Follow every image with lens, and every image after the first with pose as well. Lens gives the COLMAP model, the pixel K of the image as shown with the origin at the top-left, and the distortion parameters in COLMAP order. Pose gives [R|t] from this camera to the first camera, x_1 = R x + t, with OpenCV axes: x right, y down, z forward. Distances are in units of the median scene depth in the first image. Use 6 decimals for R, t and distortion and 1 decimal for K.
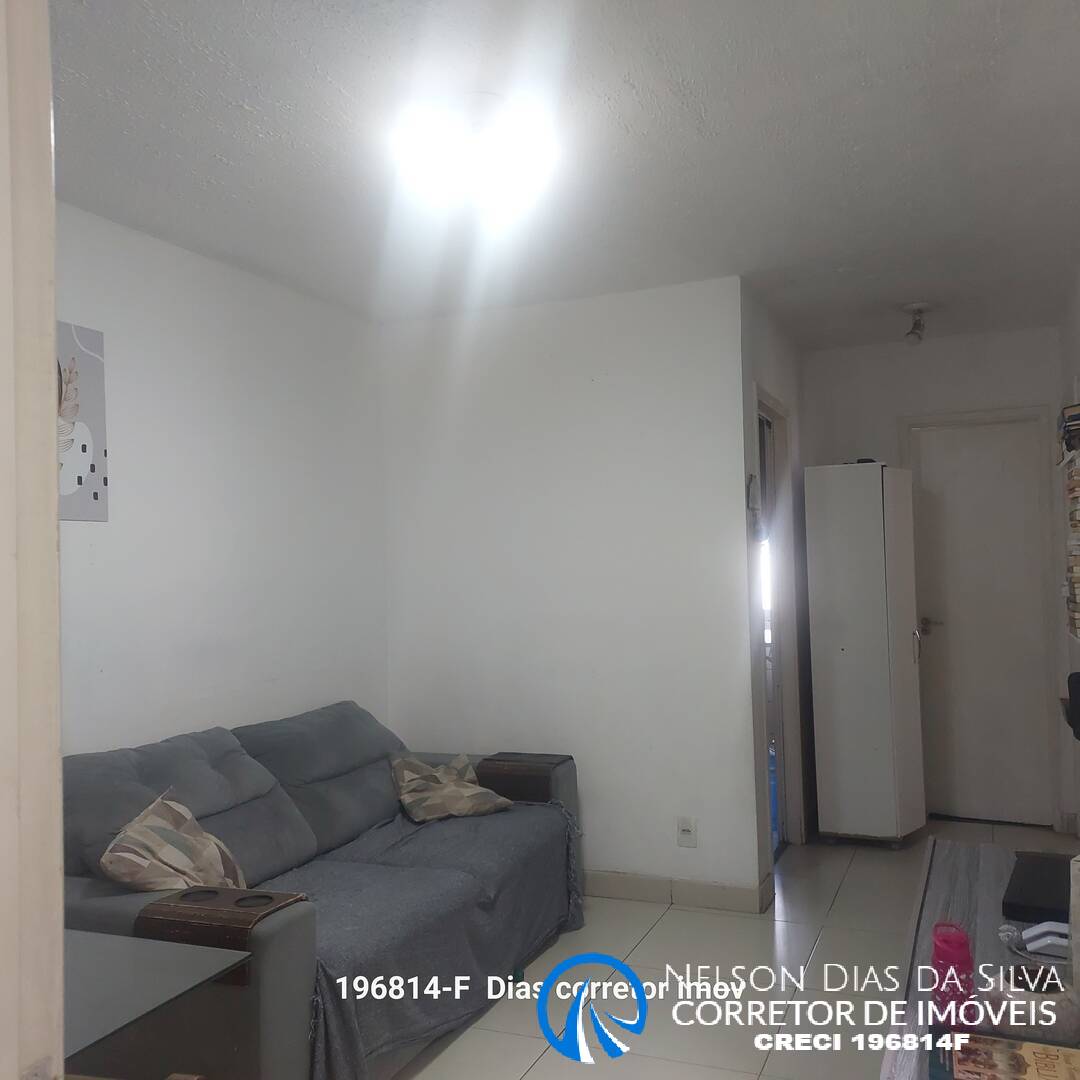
lens RADIAL K [[1052.5, 0, 533.9], [0, 1052.5, 552.7], [0, 0, 1]] dist [0.116956, -0.153936]
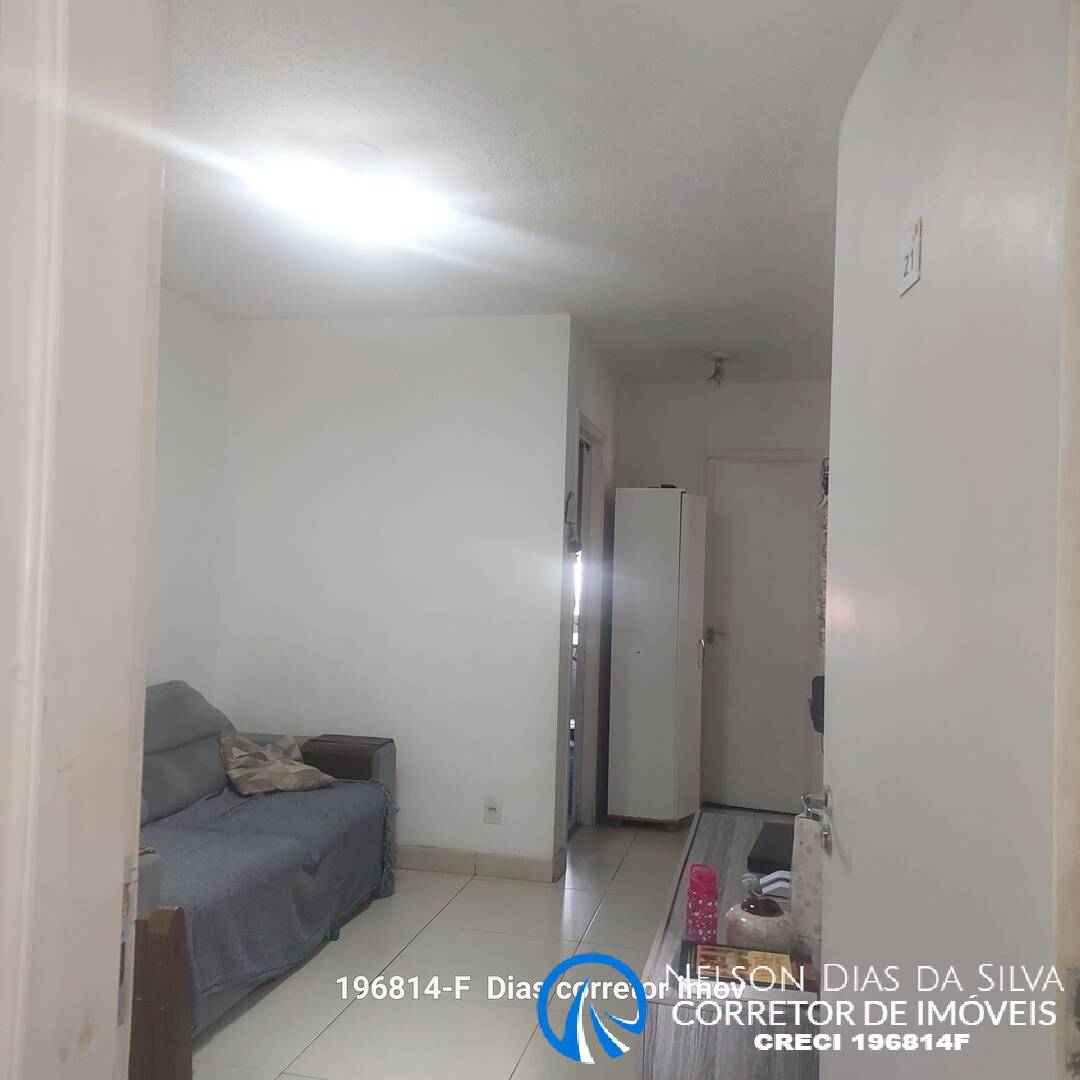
lens RADIAL K [[1052.5, 0, 533.9], [0, 1052.5, 552.7], [0, 0, 1]] dist [0.116956, -0.153936]
pose [[0.982535, 0.062240, 0.175361, -0.025353], [-0.062216, 0.998047, -0.005637, -0.001333], [-0.175369, -0.005371, 0.984488, -0.097135]]
